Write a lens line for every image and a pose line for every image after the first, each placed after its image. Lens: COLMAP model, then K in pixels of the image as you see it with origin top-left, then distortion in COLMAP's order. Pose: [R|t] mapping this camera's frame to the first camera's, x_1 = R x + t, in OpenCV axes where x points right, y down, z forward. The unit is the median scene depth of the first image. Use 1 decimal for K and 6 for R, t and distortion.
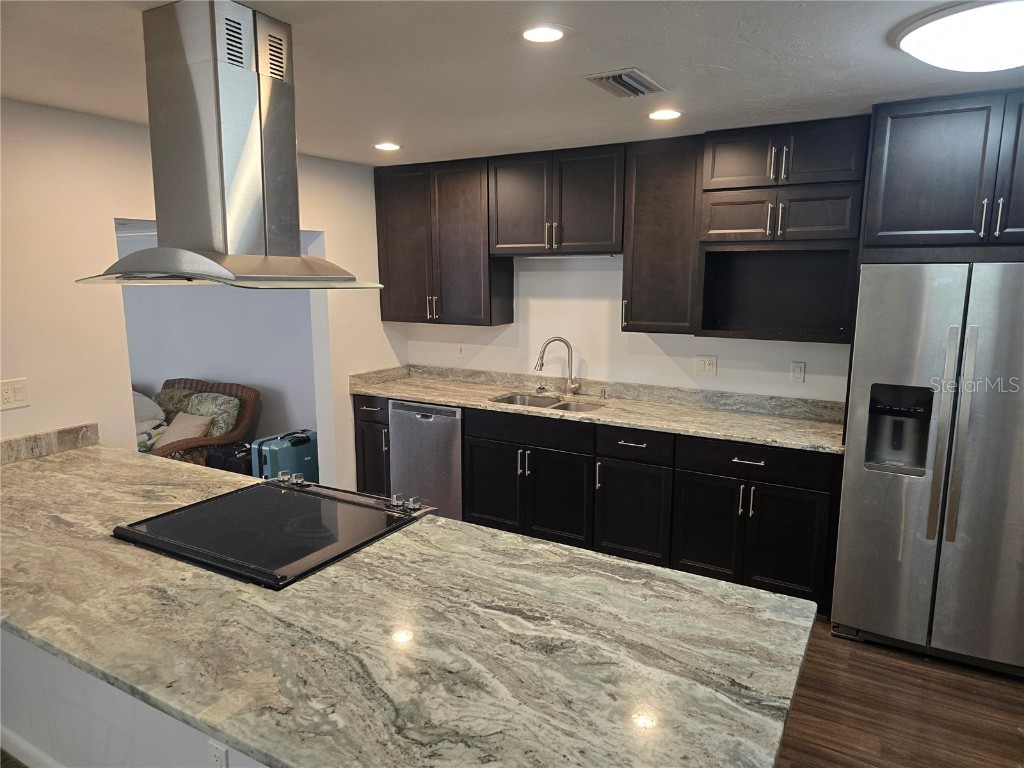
lens RADIAL K [[684.7, 0, 509.8], [0, 684.7, 389.0], [0, 0, 1]] dist [0.043165, -0.036013]
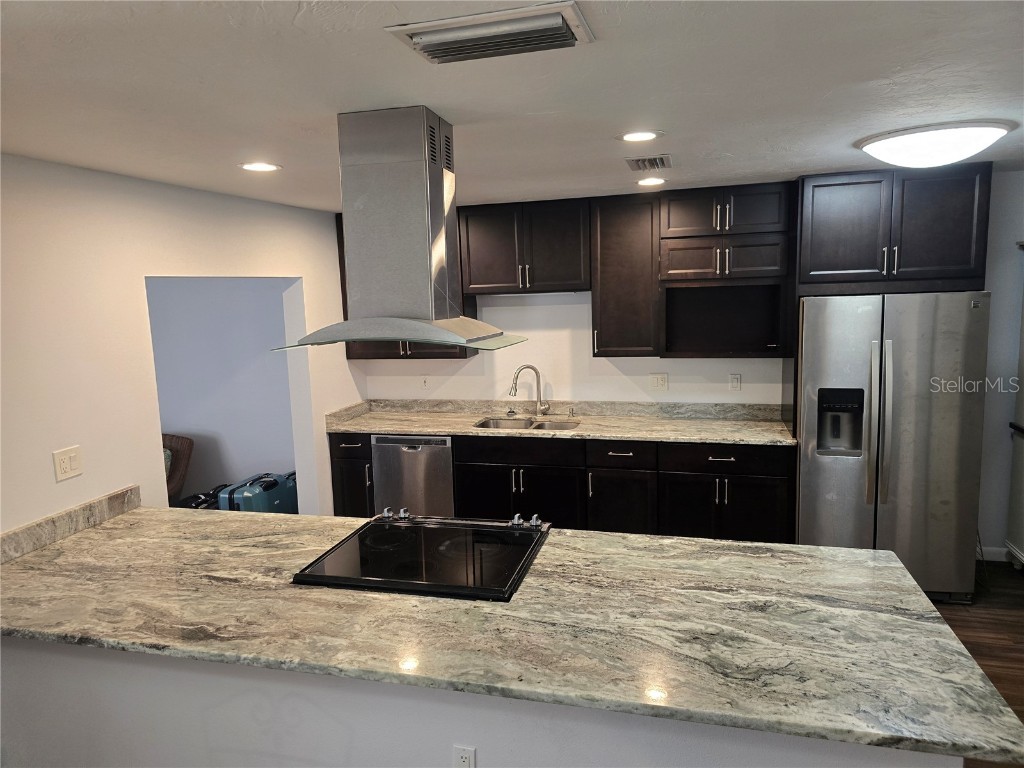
lens RADIAL K [[684.7, 0, 509.4], [0, 684.7, 373.8], [0, 0, 1]] dist [0.043165, -0.036013]
pose [[0.963321, -0.066589, 0.259958, -0.358419], [0.079075, 0.996150, -0.037857, -0.031229], [-0.256437, 0.057025, 0.964877, -0.095187]]
